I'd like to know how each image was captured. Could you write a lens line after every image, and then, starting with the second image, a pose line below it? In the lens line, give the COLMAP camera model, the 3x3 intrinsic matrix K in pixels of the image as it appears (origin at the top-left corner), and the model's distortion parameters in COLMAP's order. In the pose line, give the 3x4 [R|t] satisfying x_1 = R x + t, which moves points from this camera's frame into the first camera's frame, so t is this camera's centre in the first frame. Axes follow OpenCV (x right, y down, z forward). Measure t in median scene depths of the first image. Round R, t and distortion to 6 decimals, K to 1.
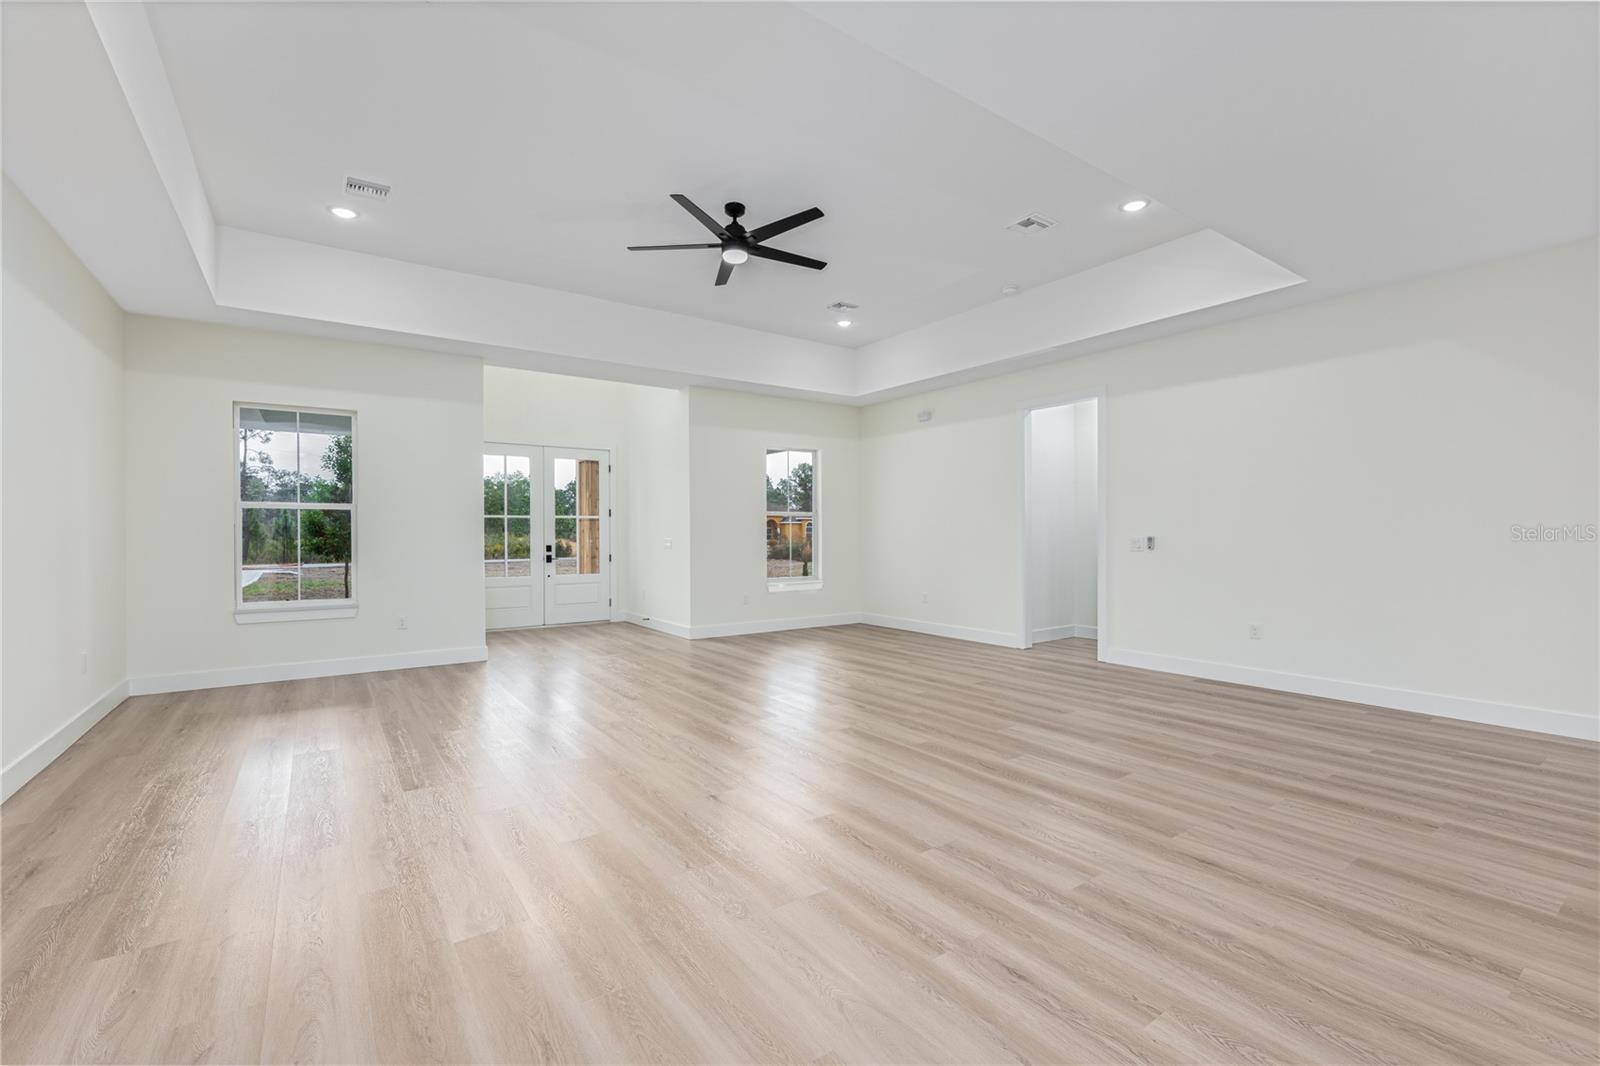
lens RADIAL K [[690.1, 0, 801.9], [0, 690.1, 530.2], [0, 0, 1]] dist [-0.001939, -0.000101]
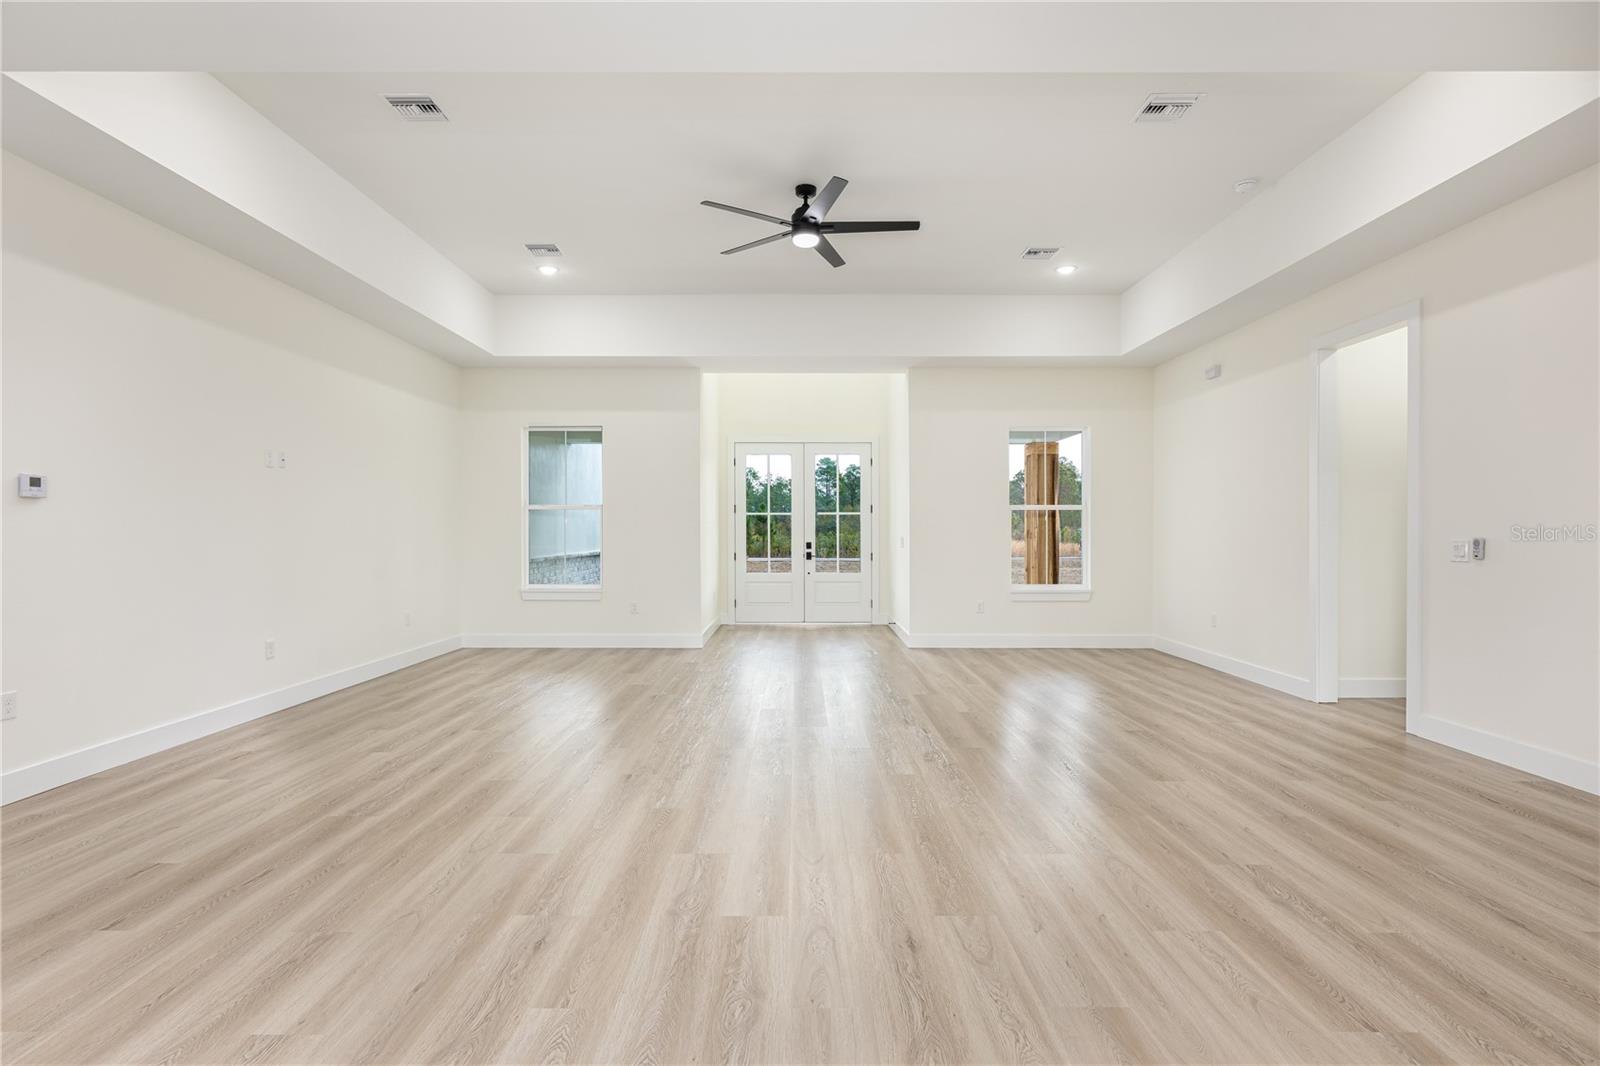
lens RADIAL K [[803.5, 0, 799.8], [0, 803.5, 535.9], [0, 0, 1]] dist [-0.000955, 0.001723]
pose [[0.815763, 0.006473, -0.578350, 0.347479], [0.000057, 0.999936, 0.011271, -0.001246], [0.578386, -0.009228, 0.815711, 0.056813]]
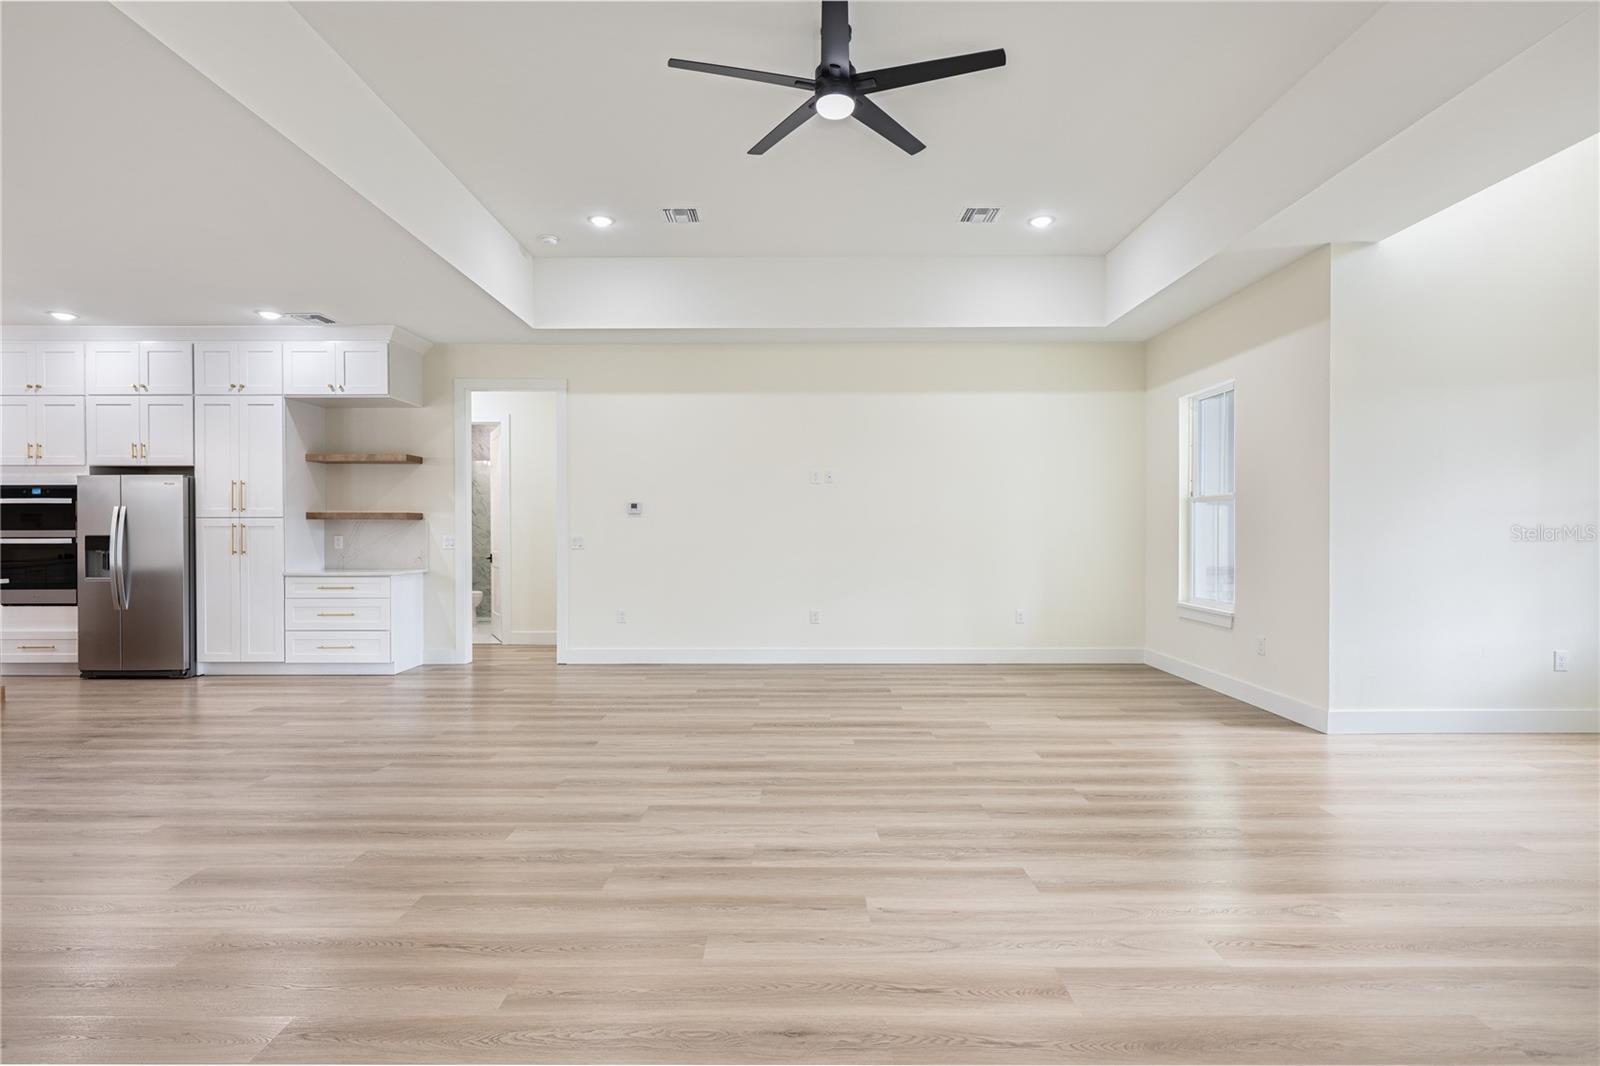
lens RADIAL K [[803.5, 0, 803.8], [0, 803.5, 540.2], [0, 0, 1]] dist [-0.000955, 0.001723]
pose [[-0.580340, 0.010760, -0.814303, 0.350890], [0.006752, 0.999942, 0.008402, 0.006111], [0.814347, -0.000622, -0.580379, 0.914530]]
